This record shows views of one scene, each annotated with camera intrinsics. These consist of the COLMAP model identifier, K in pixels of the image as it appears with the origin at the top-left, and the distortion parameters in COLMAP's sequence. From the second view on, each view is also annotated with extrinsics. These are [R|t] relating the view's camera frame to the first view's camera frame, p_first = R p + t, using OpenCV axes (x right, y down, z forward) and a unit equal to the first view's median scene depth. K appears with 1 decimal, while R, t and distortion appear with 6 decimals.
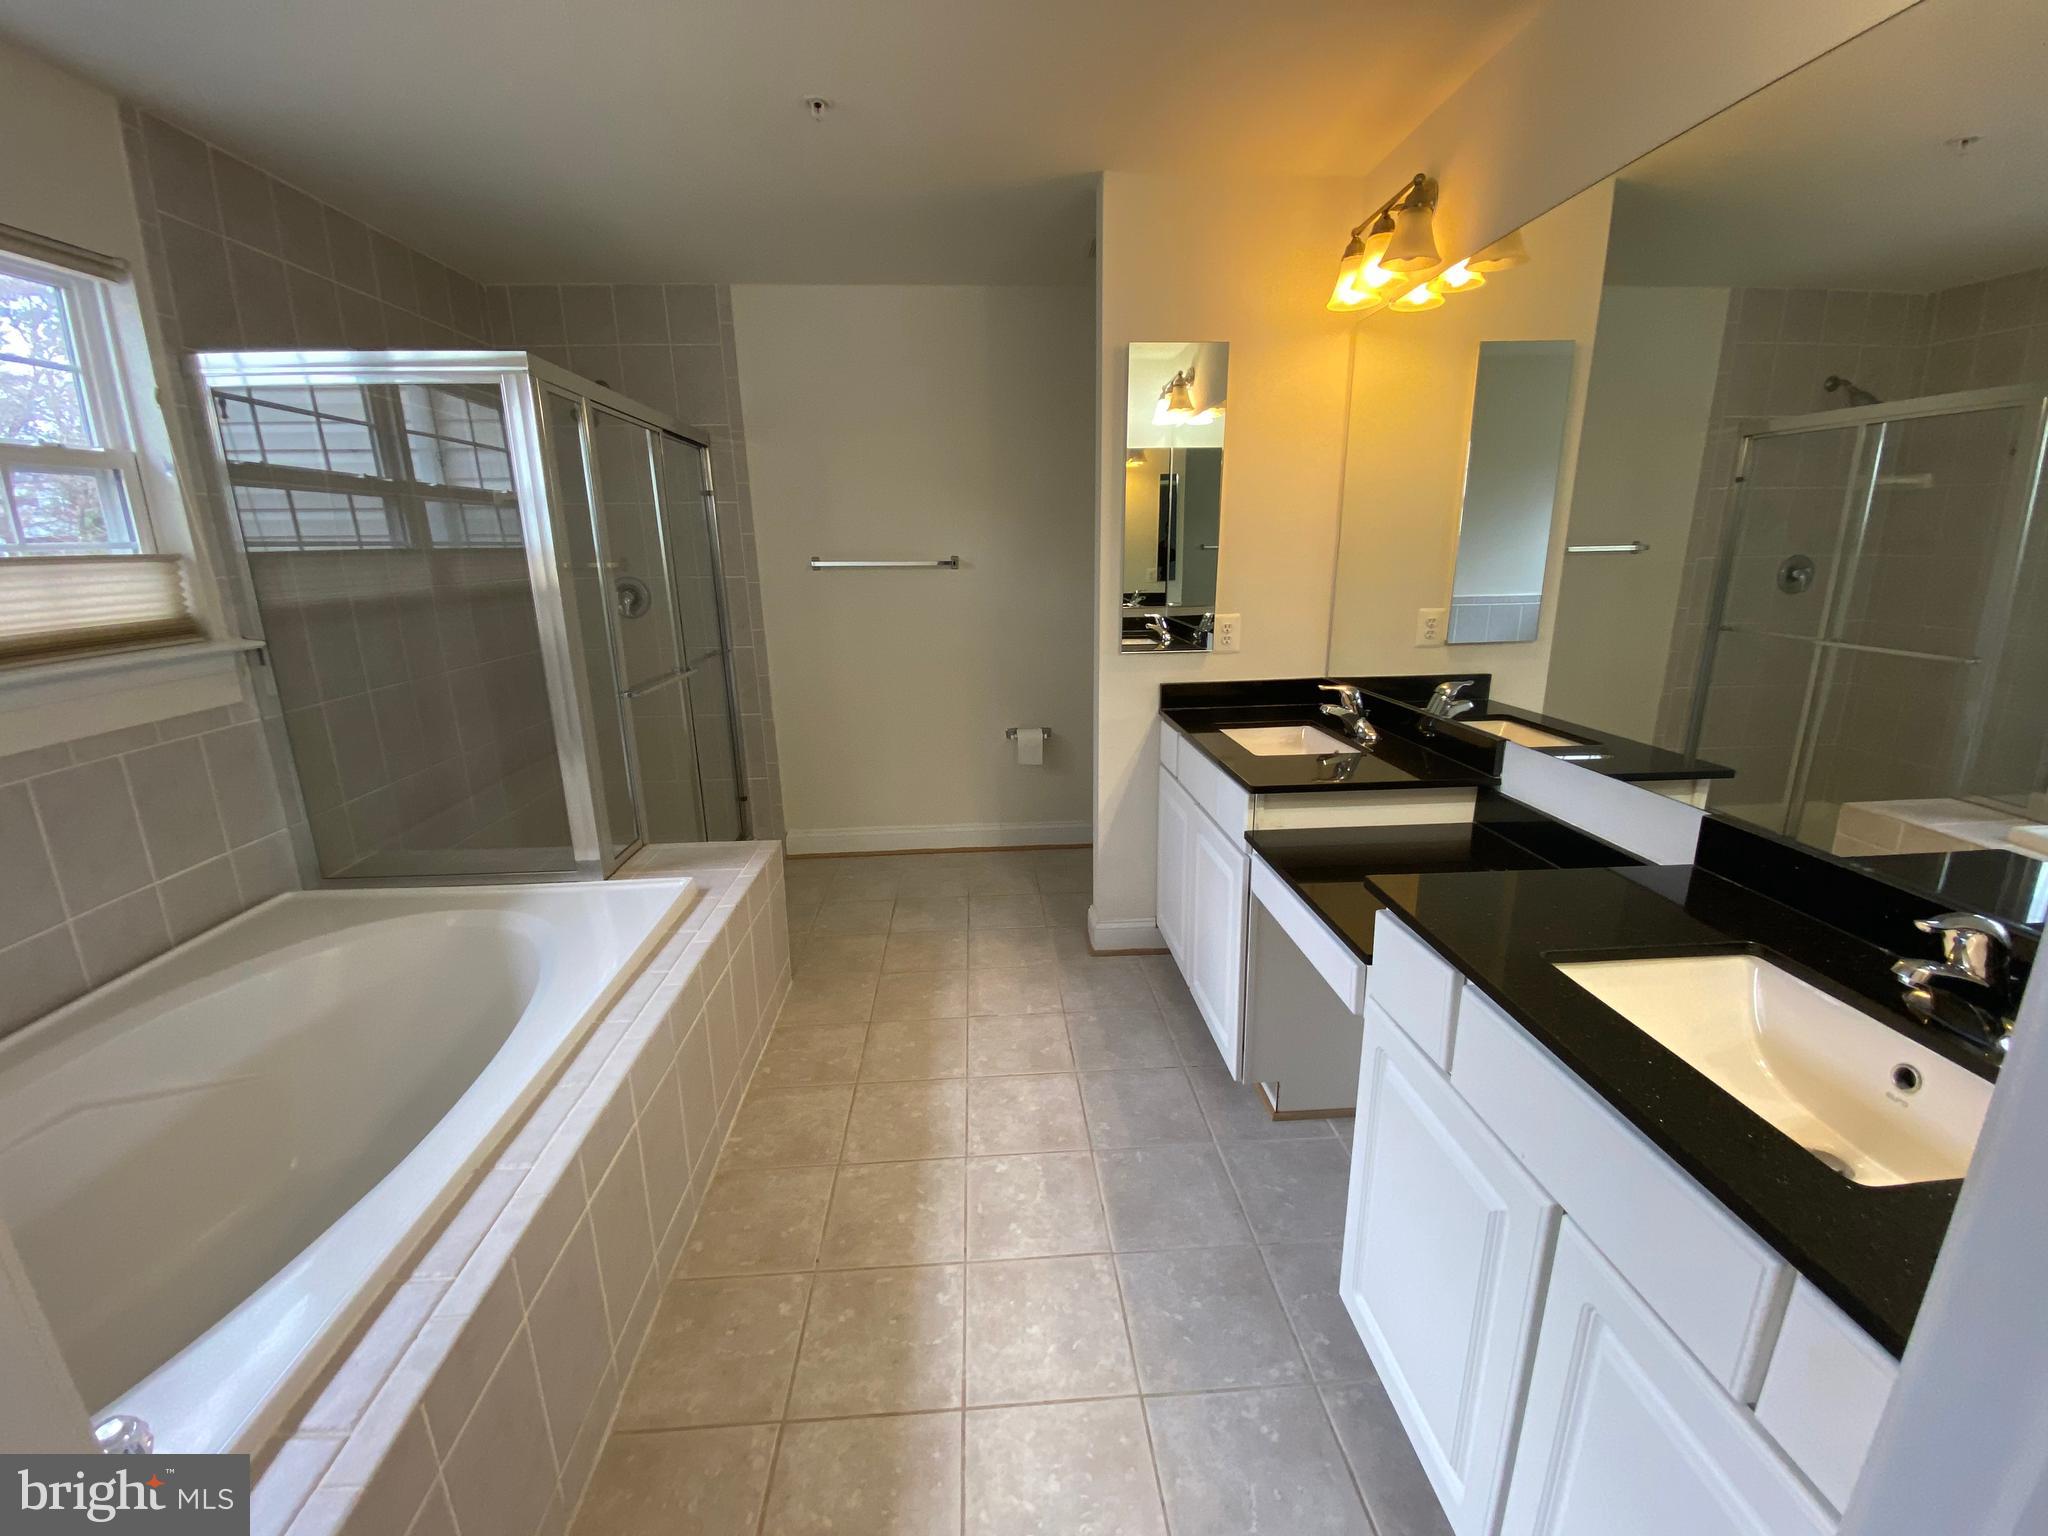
lens RADIAL K [[834.6, 0, 1024.6], [0, 834.6, 761.5], [0, 0, 1]] dist [0.009885, -0.009964]
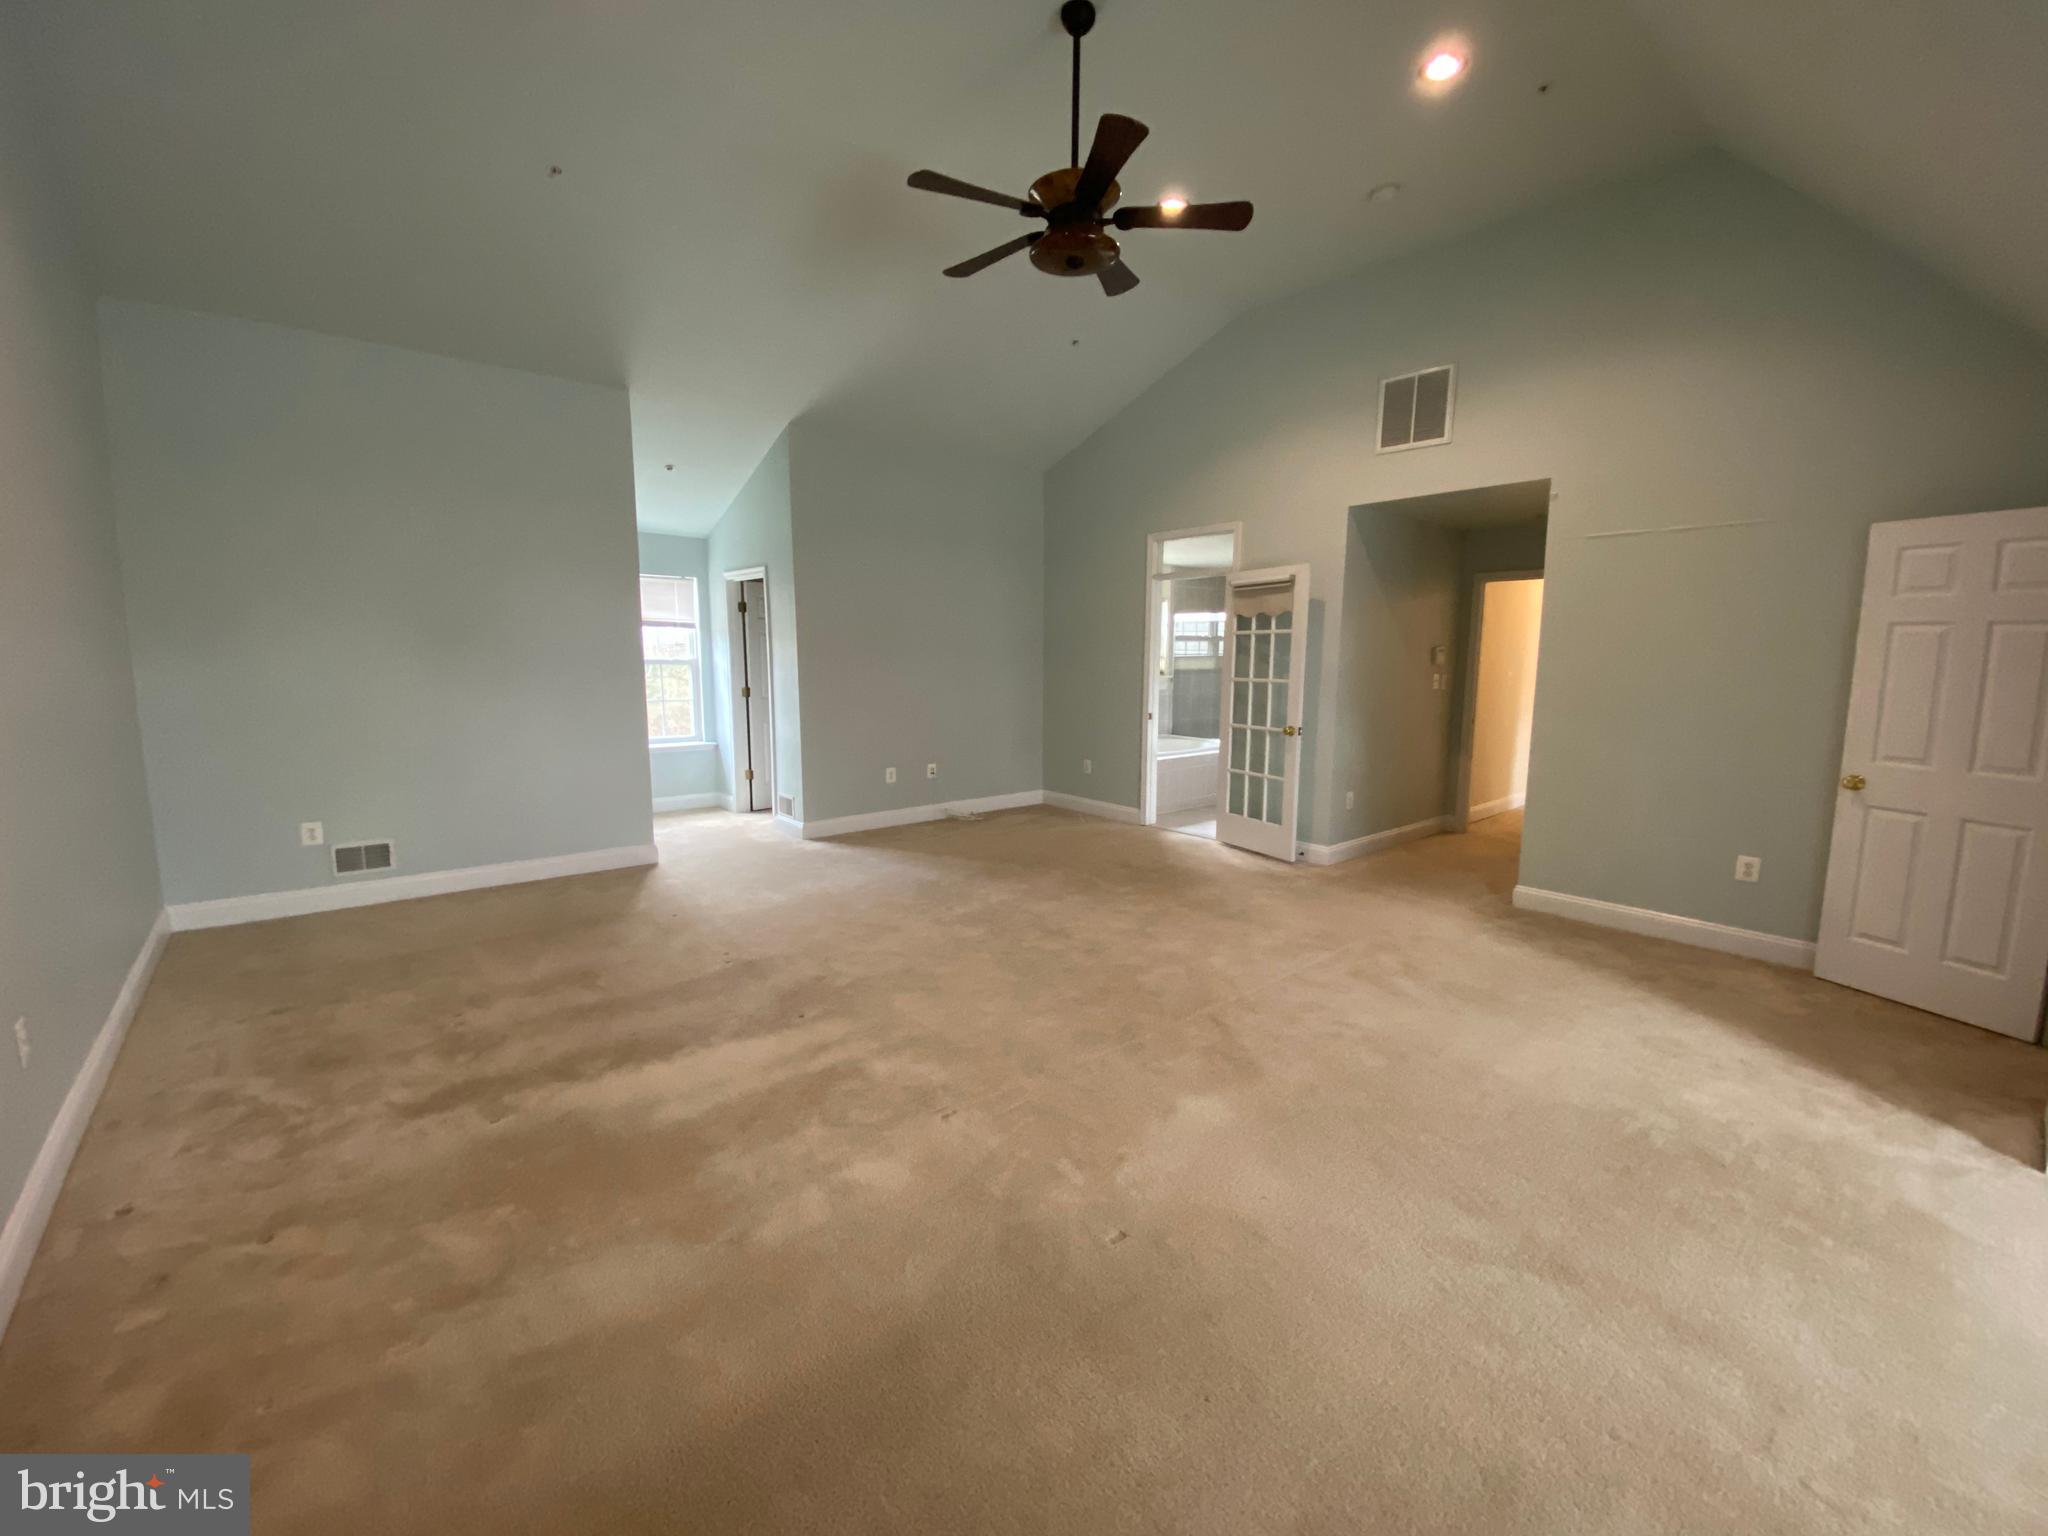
lens RADIAL K [[834.6, 0, 1026.9], [0, 834.6, 766.7], [0, 0, 1]] dist [0.009885, -0.009964]
pose [[0.602591, 0.121687, -0.788718, 2.140145], [-0.211164, 0.977394, -0.010534, 0.526935], [0.769607, 0.172896, 0.614665, -2.203491]]
